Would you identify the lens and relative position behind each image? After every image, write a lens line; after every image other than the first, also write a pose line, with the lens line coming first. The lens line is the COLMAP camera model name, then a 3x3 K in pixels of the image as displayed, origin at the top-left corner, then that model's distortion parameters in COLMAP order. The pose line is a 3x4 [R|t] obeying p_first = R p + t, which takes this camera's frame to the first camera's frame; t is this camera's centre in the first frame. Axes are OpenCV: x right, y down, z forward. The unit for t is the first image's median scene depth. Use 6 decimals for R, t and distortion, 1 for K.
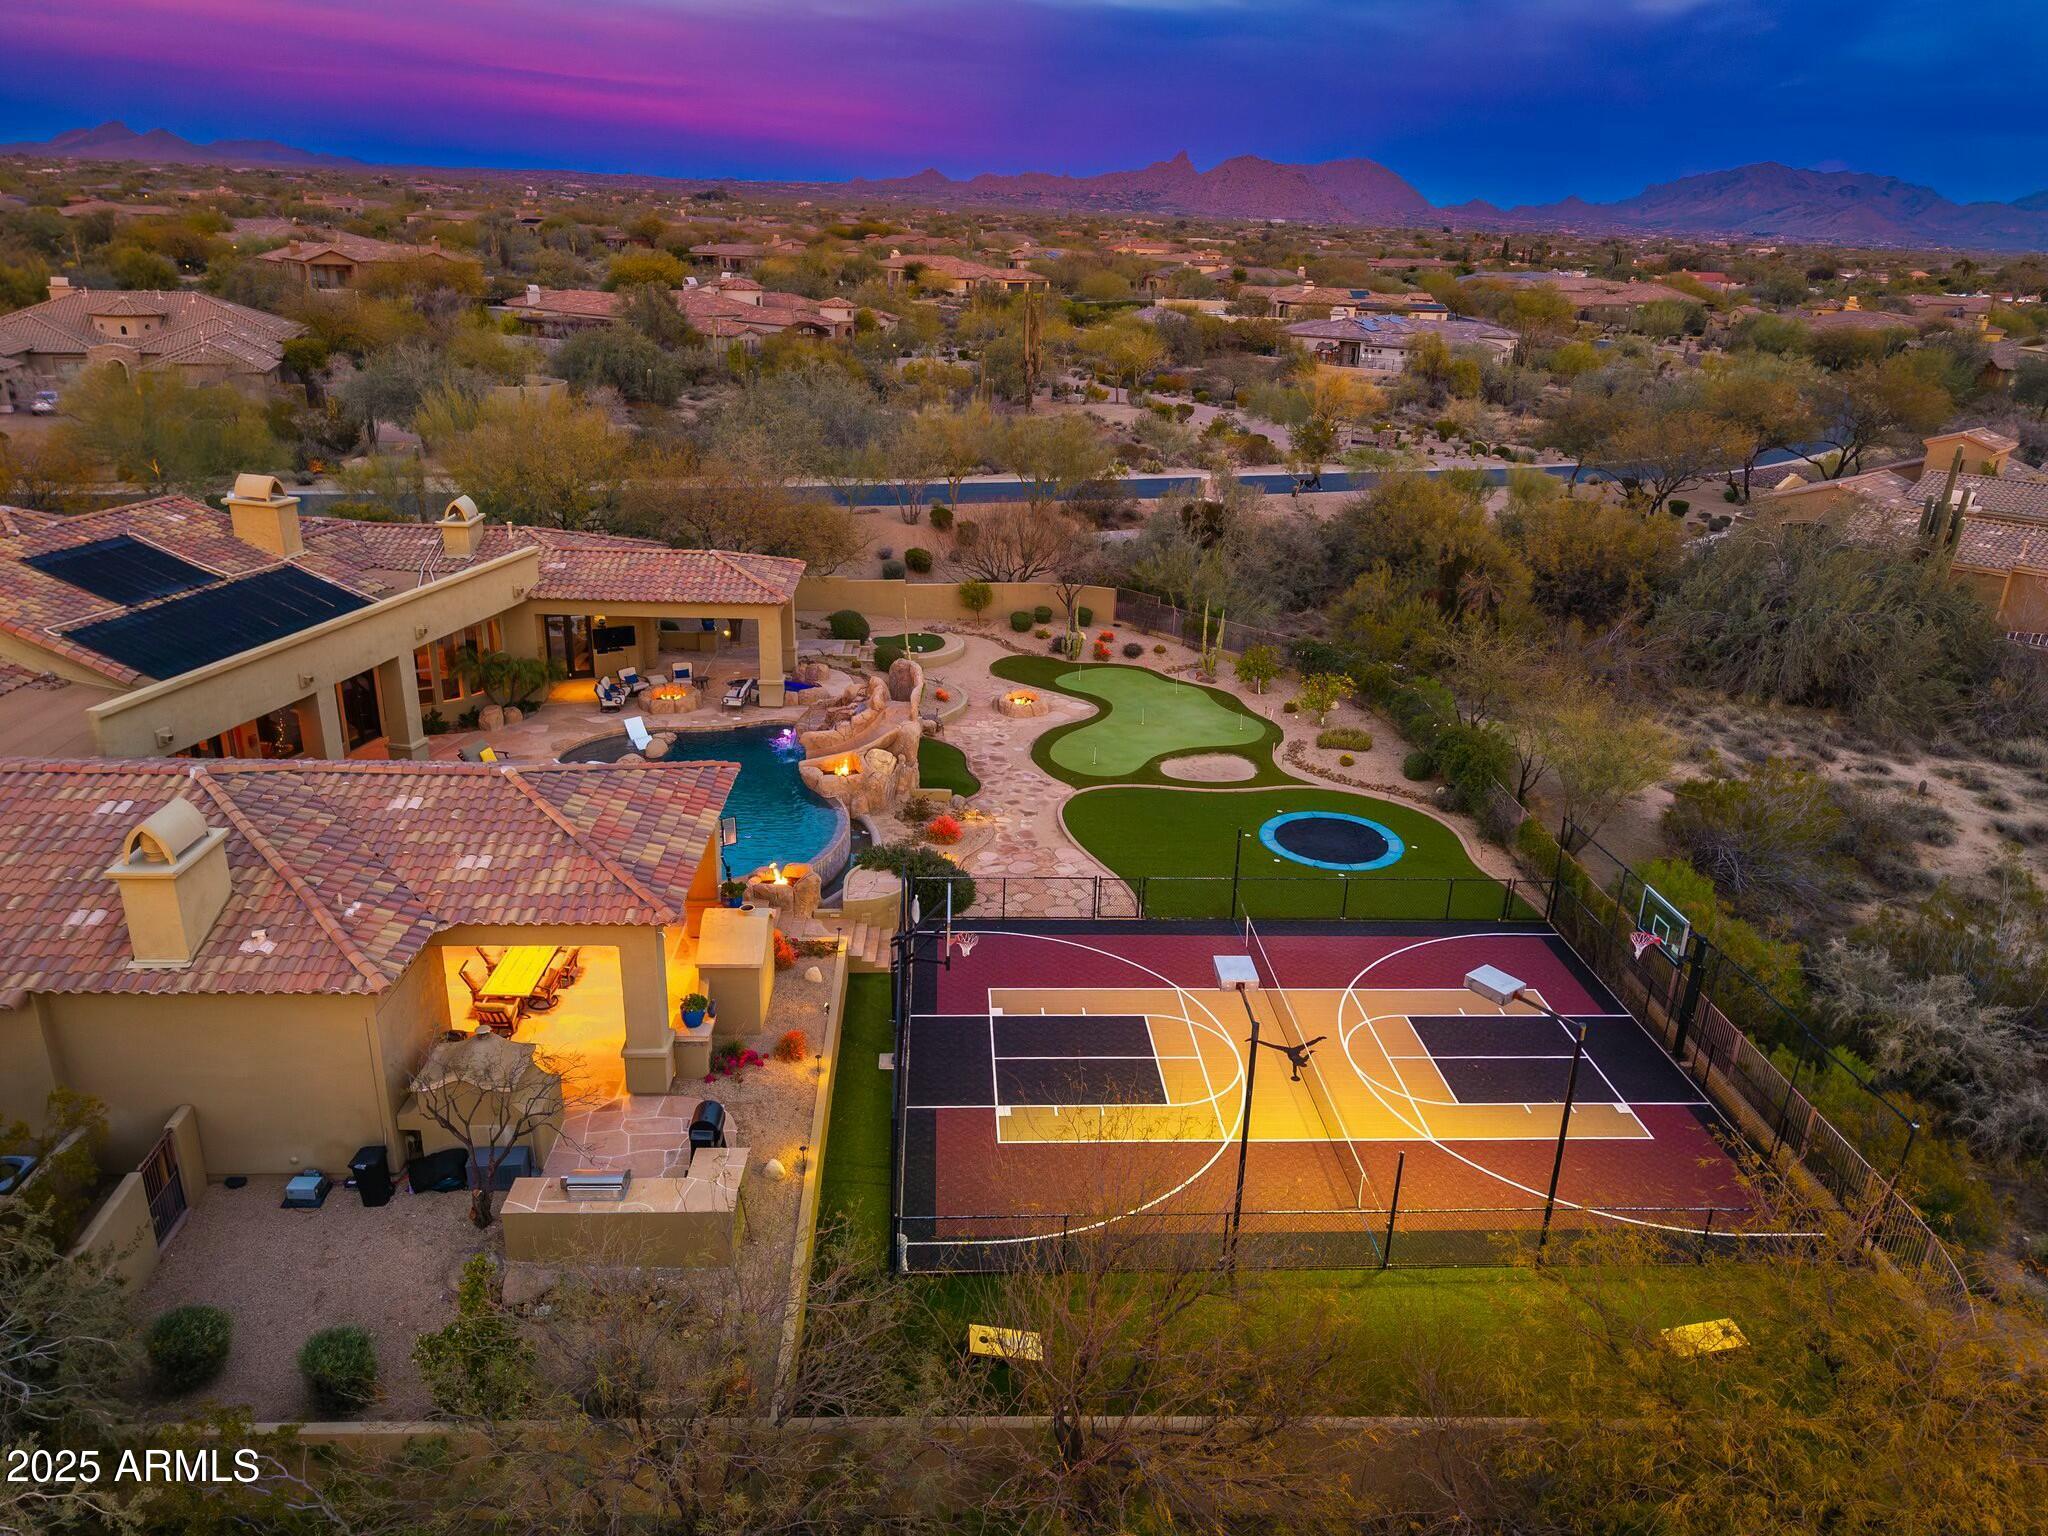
lens RADIAL K [[1413.2, 0, 1035.2], [0, 1413.2, 763.2], [0, 0, 1]] dist [0.035250, -0.021438]
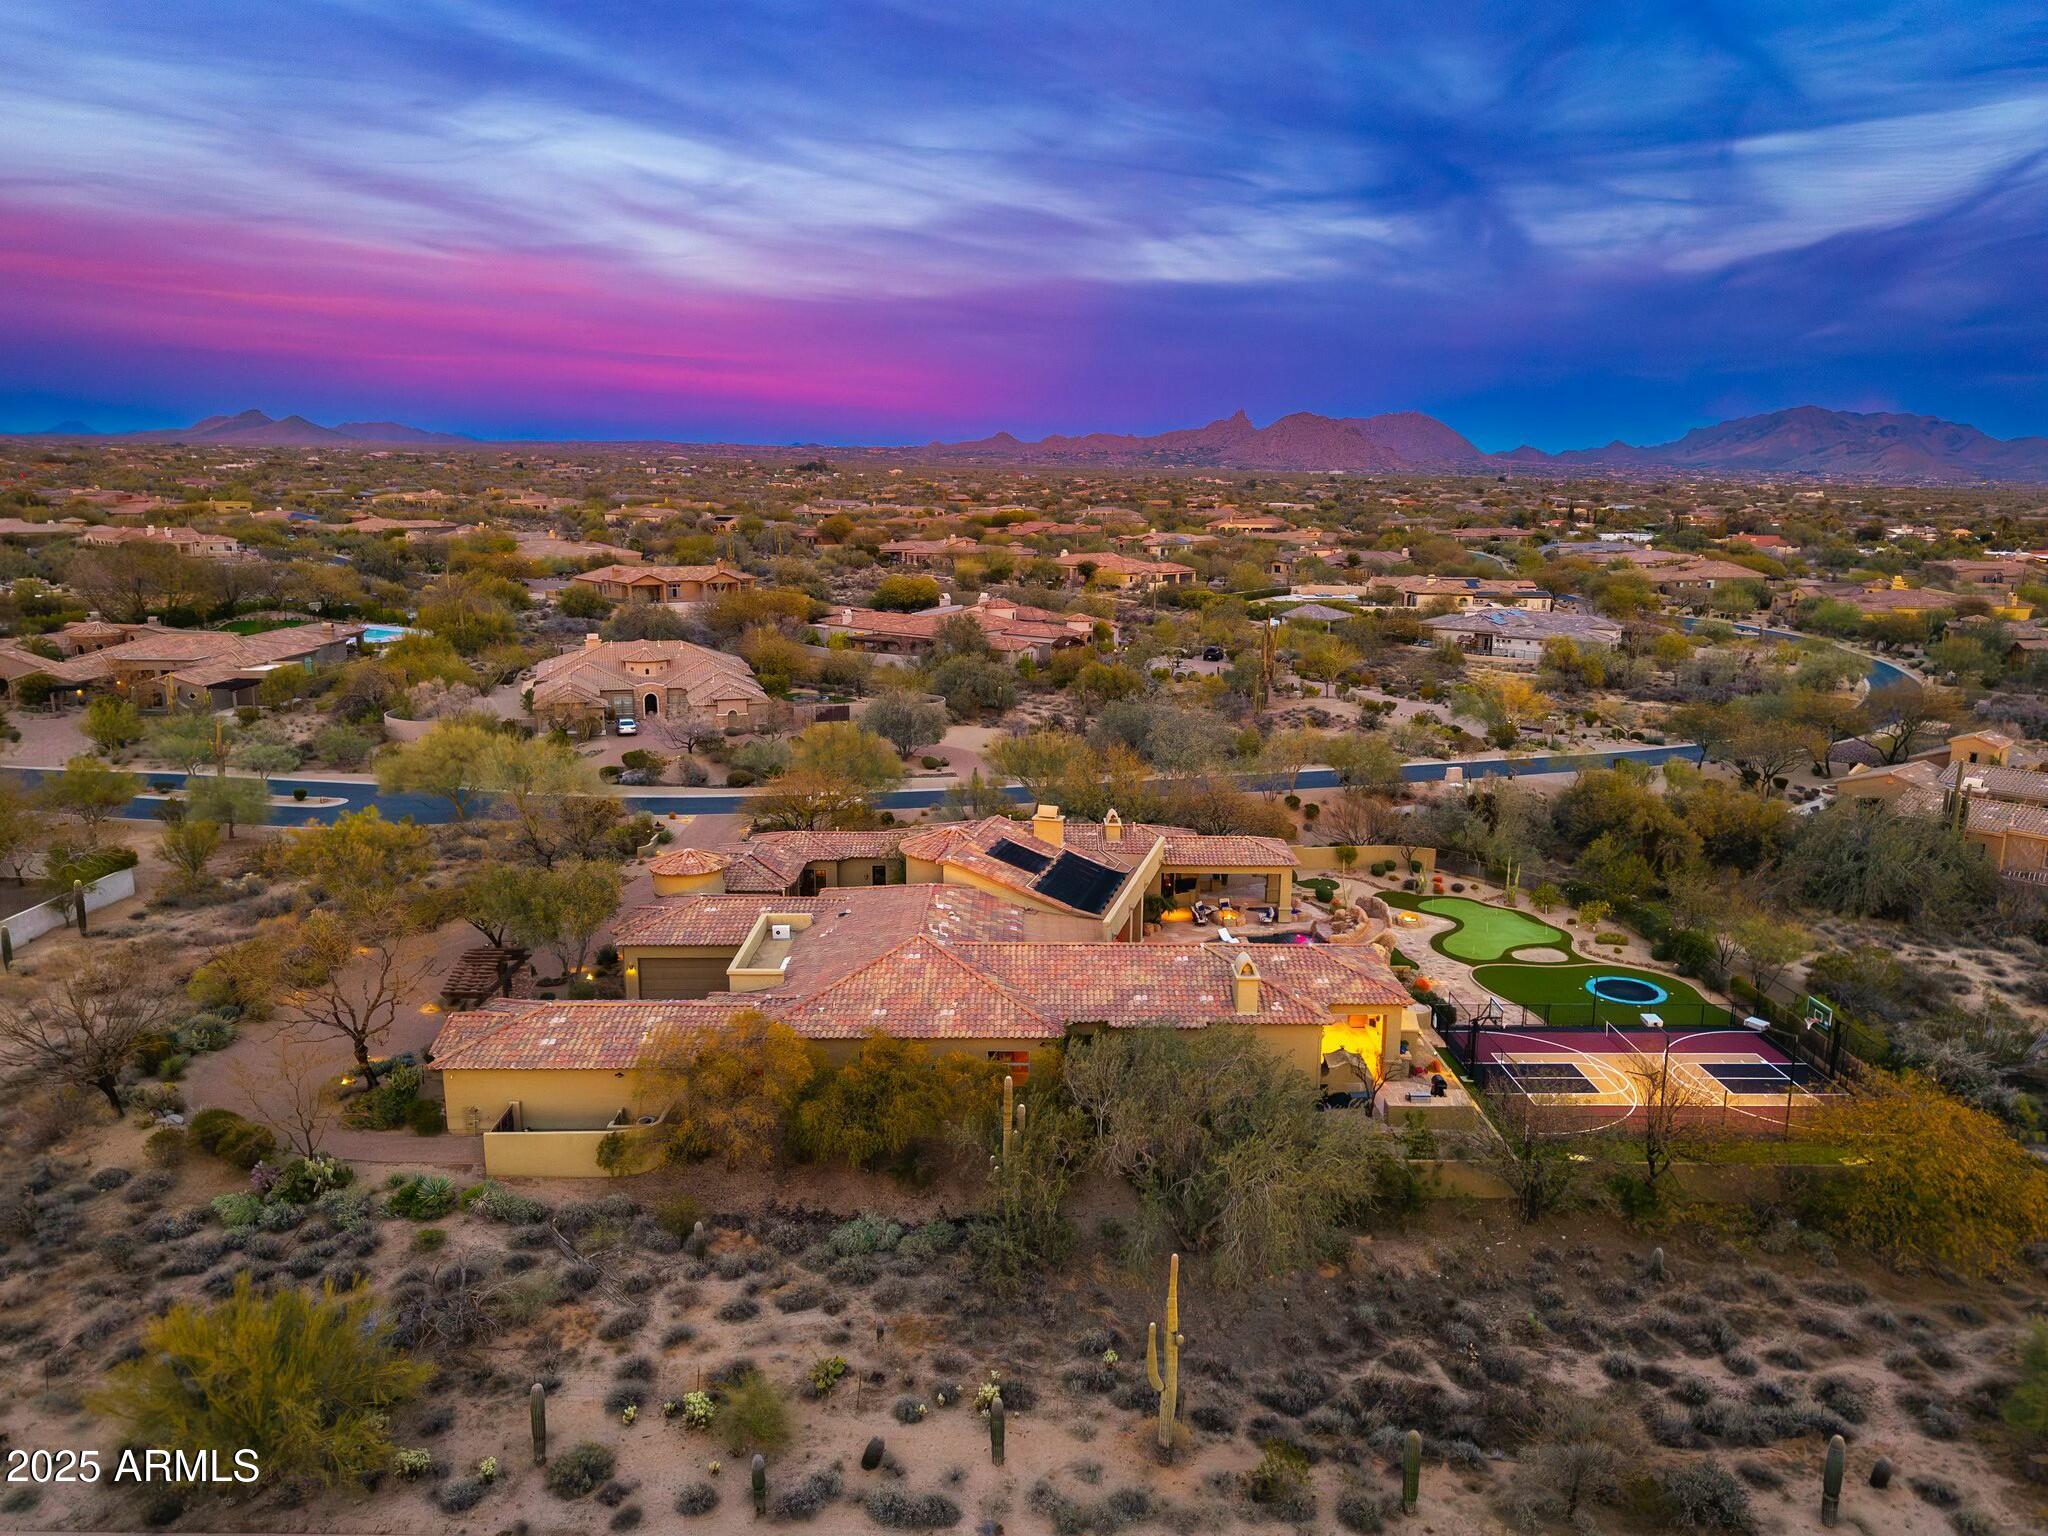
lens RADIAL K [[1413.2, 0, 1035.2], [0, 1413.2, 763.2], [0, 0, 1]] dist [0.035250, -0.021438]
pose [[0.998825, -0.015546, -0.045908, -0.398987], [0.007912, 0.986758, -0.162007, 0.046809], [0.047819, 0.161453, 0.985721, -0.780499]]
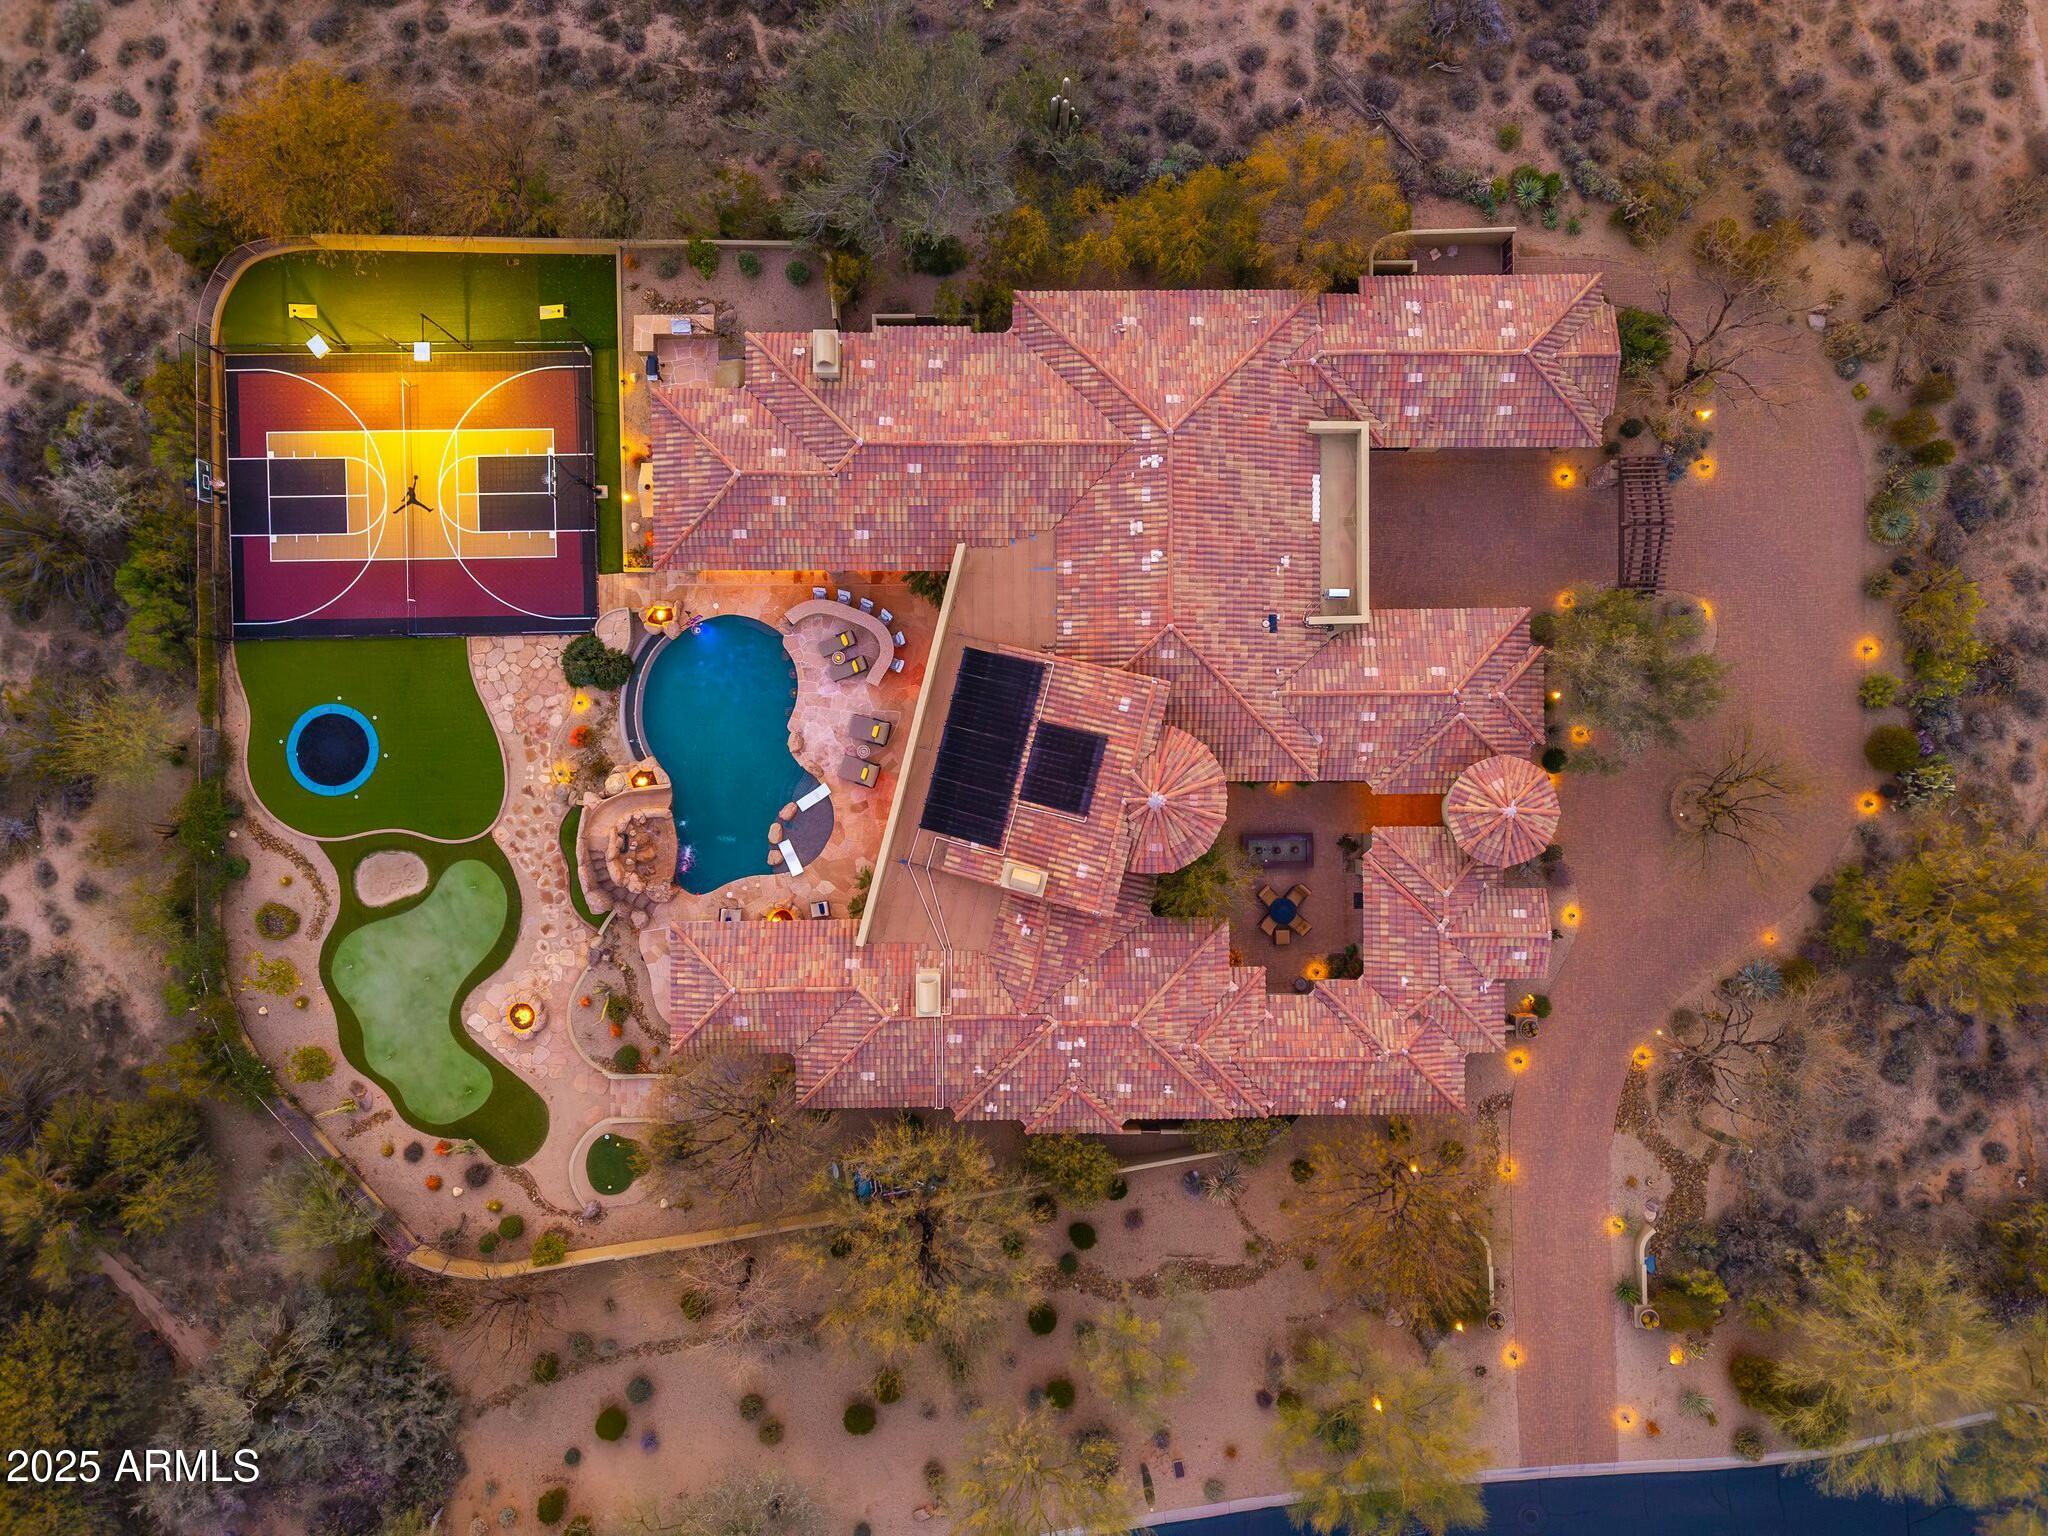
lens RADIAL K [[1413.2, 0, 1035.2], [0, 1413.2, 763.2], [0, 0, 1]] dist [0.035250, -0.021438]
pose [[-0.998164, -0.042721, -0.042936, -0.415222], [-0.025164, -0.352302, 0.935548, -1.200850], [-0.055094, 0.934911, 0.350580, 0.351948]]
